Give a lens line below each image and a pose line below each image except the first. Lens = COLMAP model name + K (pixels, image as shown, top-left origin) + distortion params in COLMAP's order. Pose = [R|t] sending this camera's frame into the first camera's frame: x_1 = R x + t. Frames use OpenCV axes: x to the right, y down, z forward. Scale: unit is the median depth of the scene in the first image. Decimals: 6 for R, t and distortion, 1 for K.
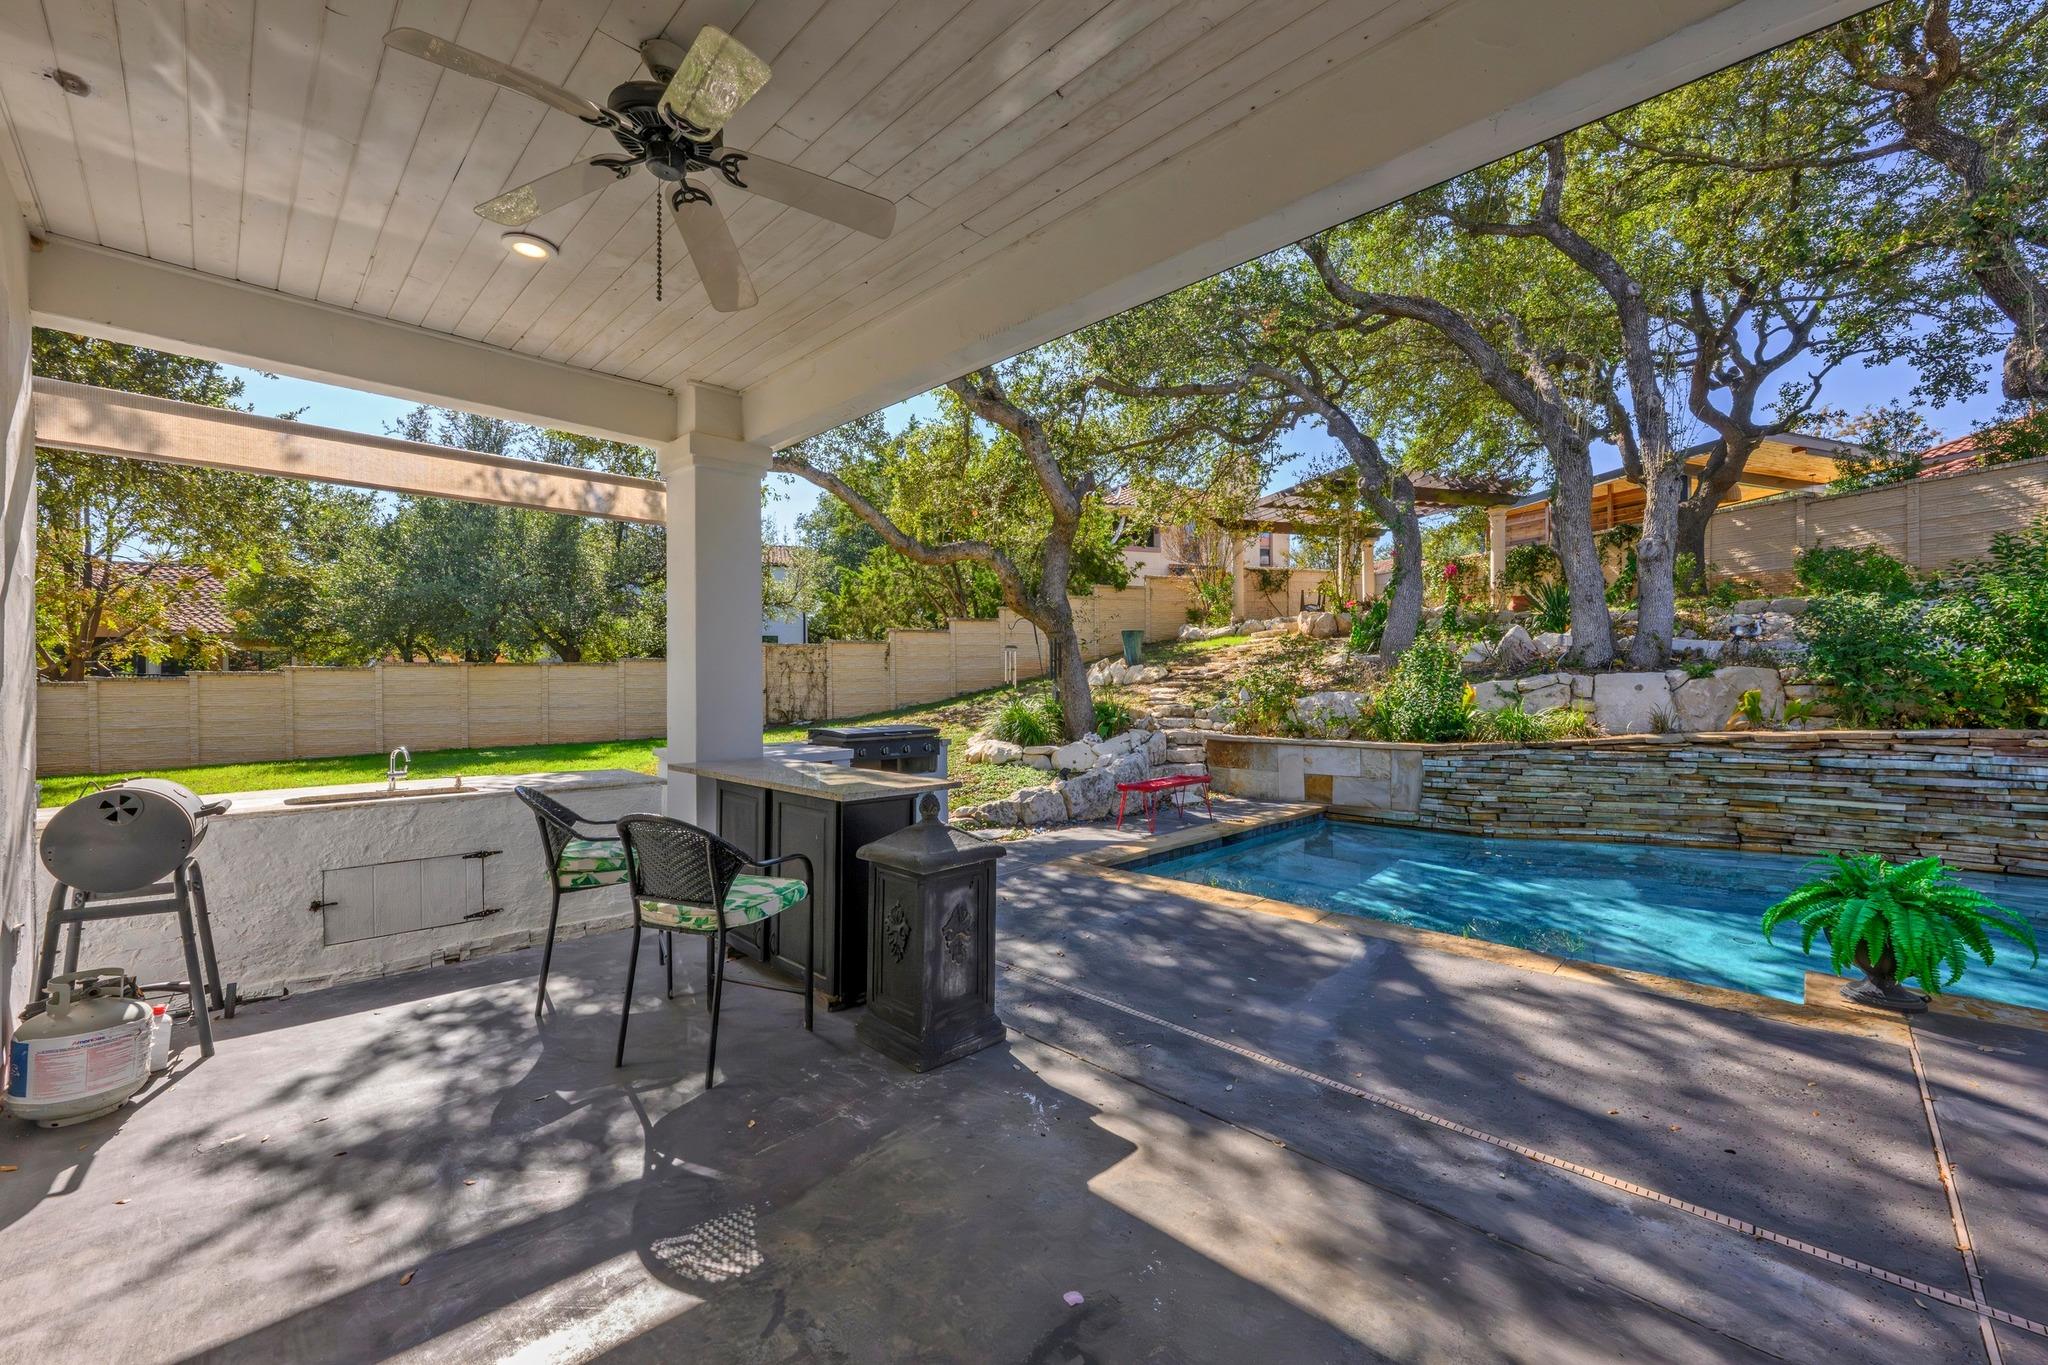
lens RADIAL K [[805.7, 0, 1025.1], [0, 805.7, 683.2], [0, 0, 1]] dist [-0.001930, -0.000600]
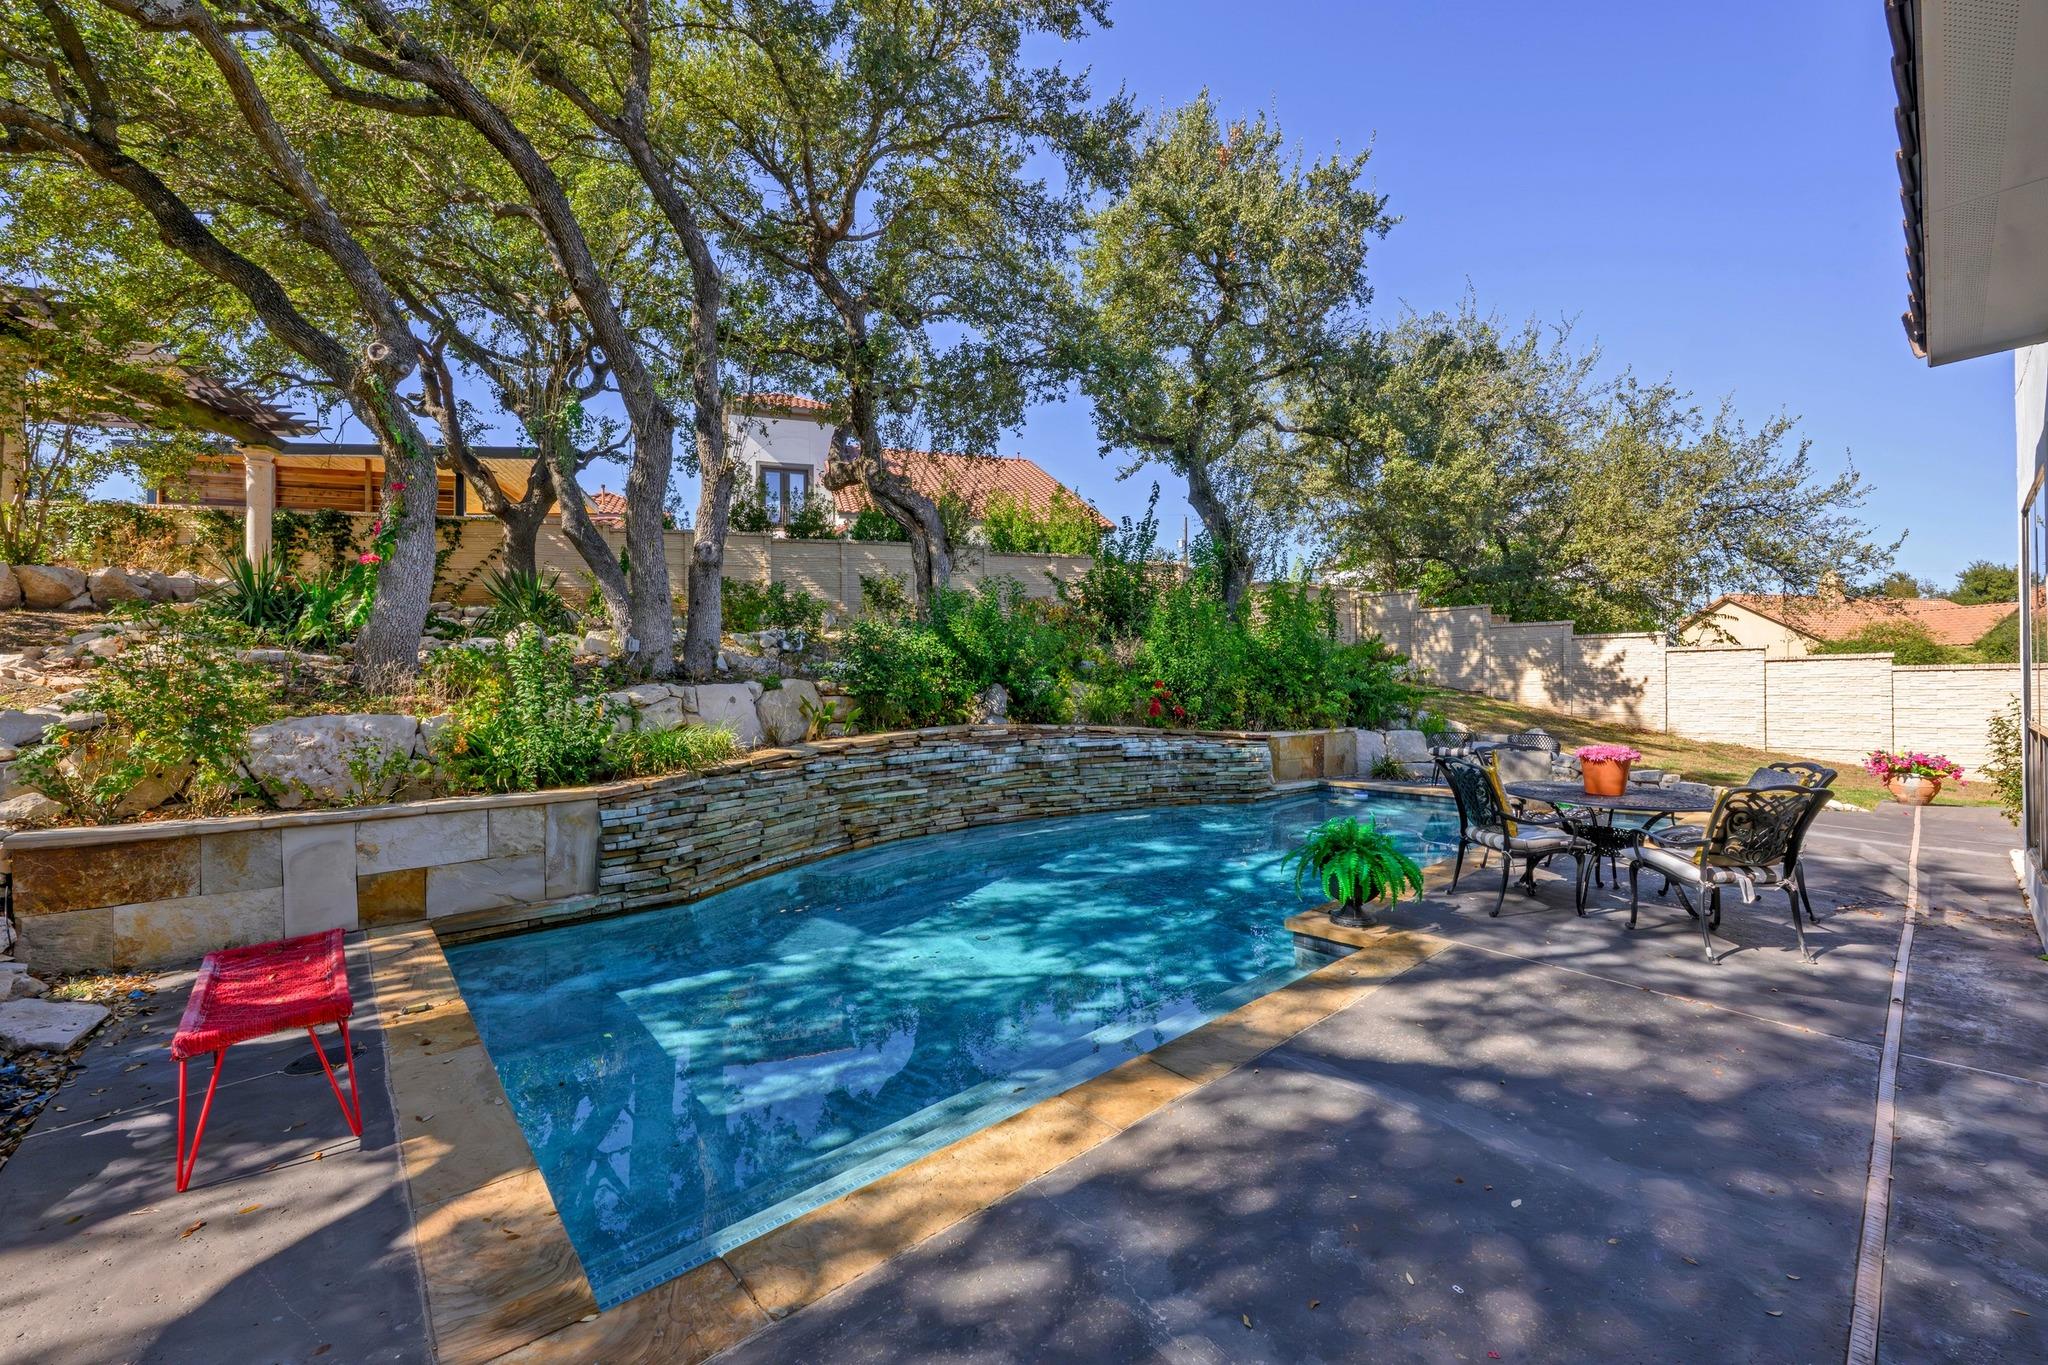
lens RADIAL K [[805.7, 0, 1022.6], [0, 805.7, 685.1], [0, 0, 1]] dist [-0.001930, -0.000600]
pose [[0.073658, 0.005670, 0.997267, -0.254227], [0.005609, 0.999966, -0.006100, -0.007147], [-0.997268, 0.006043, 0.073624, 1.033737]]
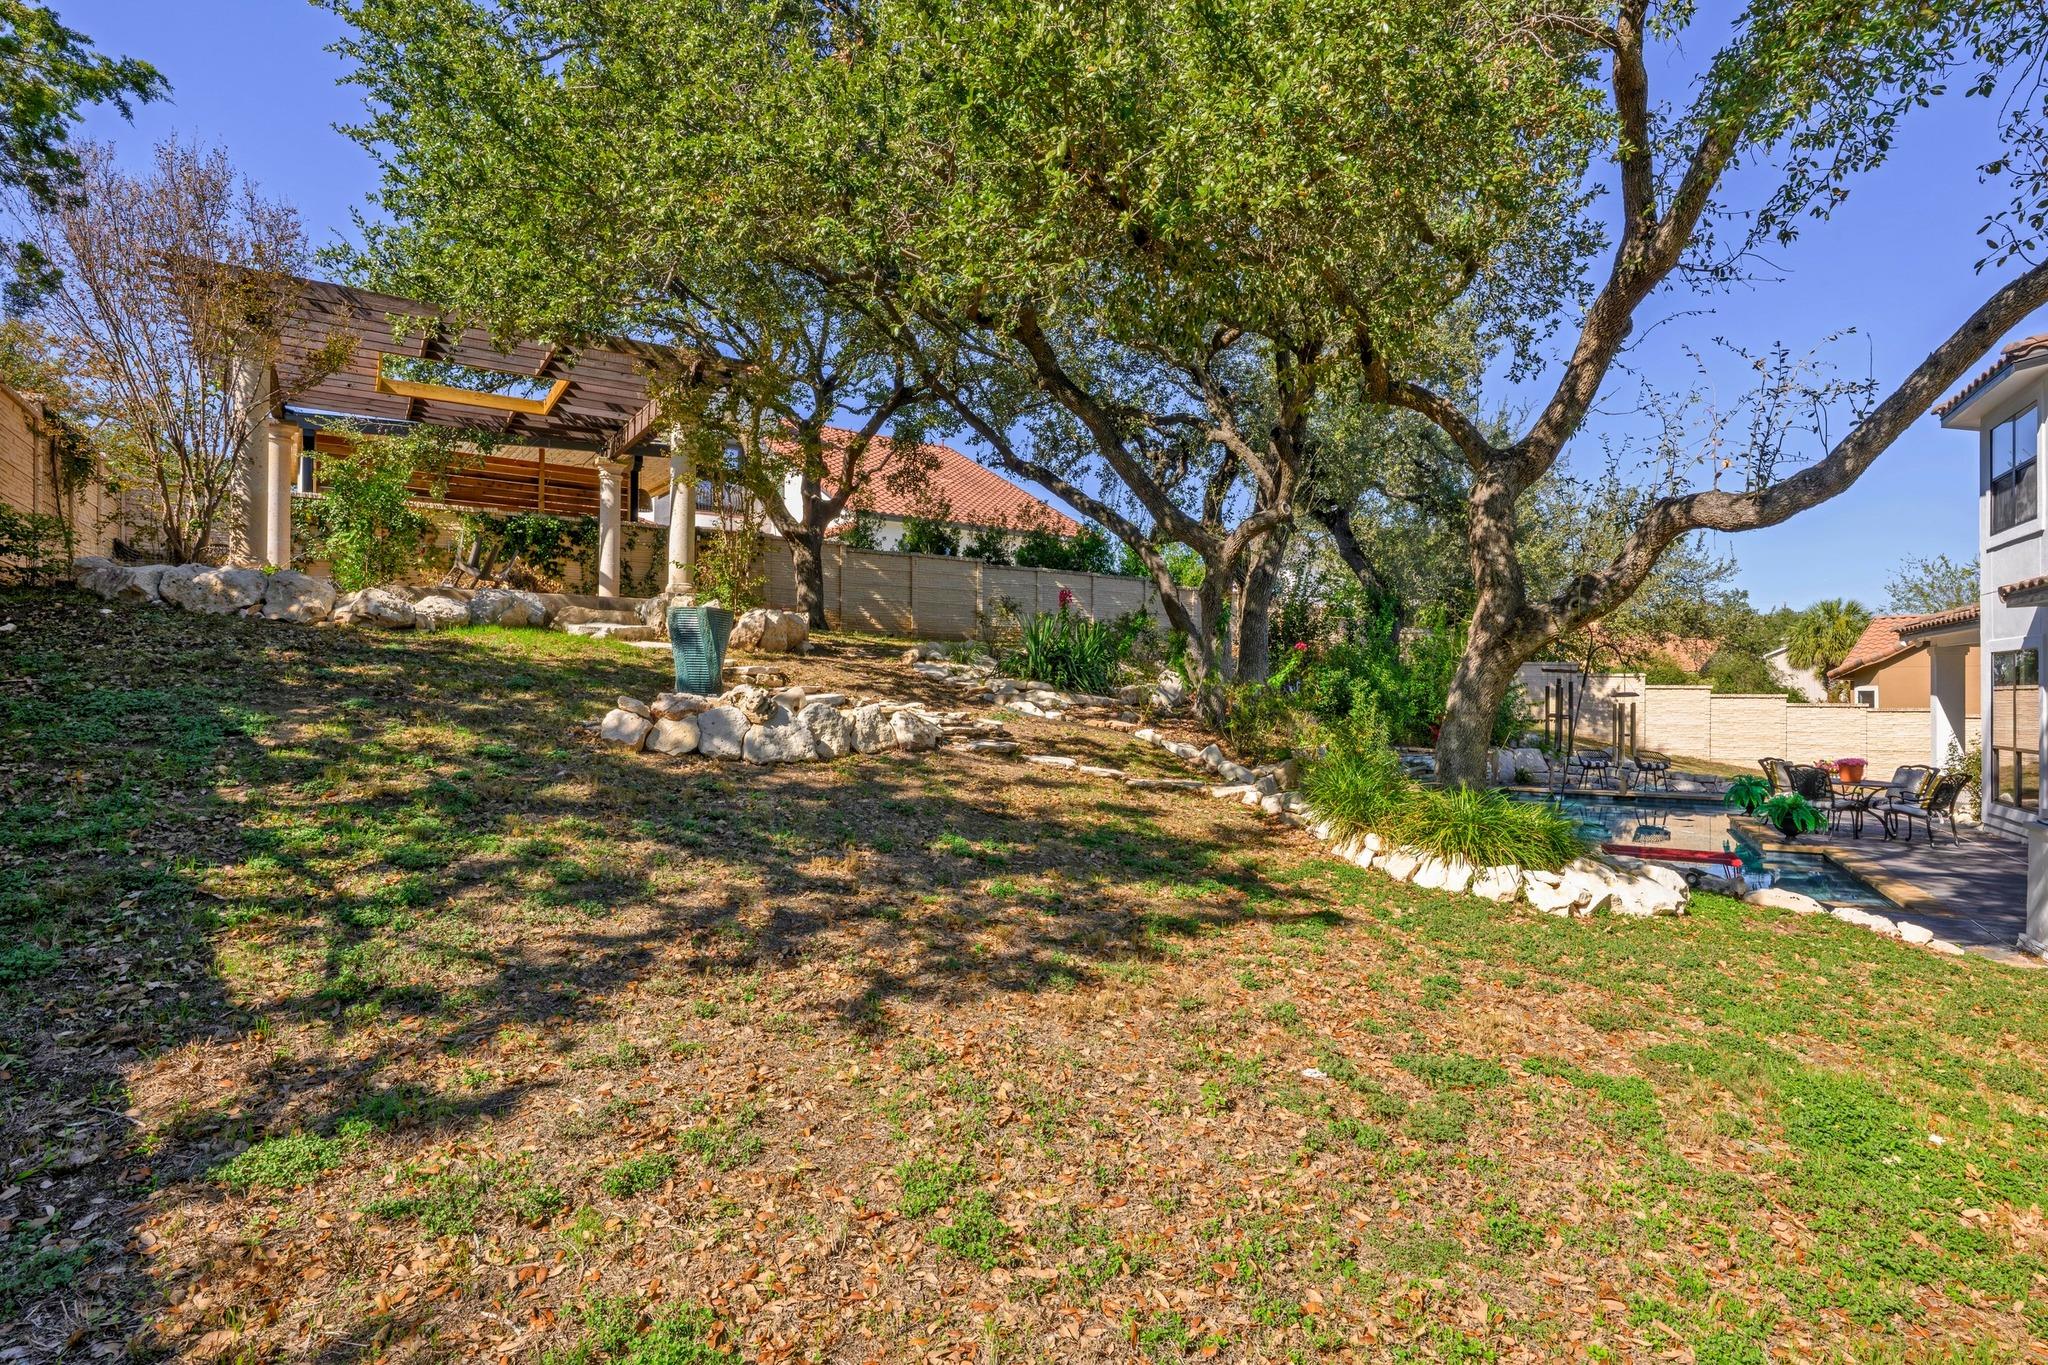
lens RADIAL K [[1087.9, 0, 1025.6], [0, 1087.9, 691.4], [0, 0, 1]] dist [0.001909, 0.000086]
pose [[-0.270738, 0.005957, 0.962635, -1.482582], [-0.004442, 0.999962, -0.007438, -0.066863], [-0.962643, -0.006290, -0.270702, 3.377459]]
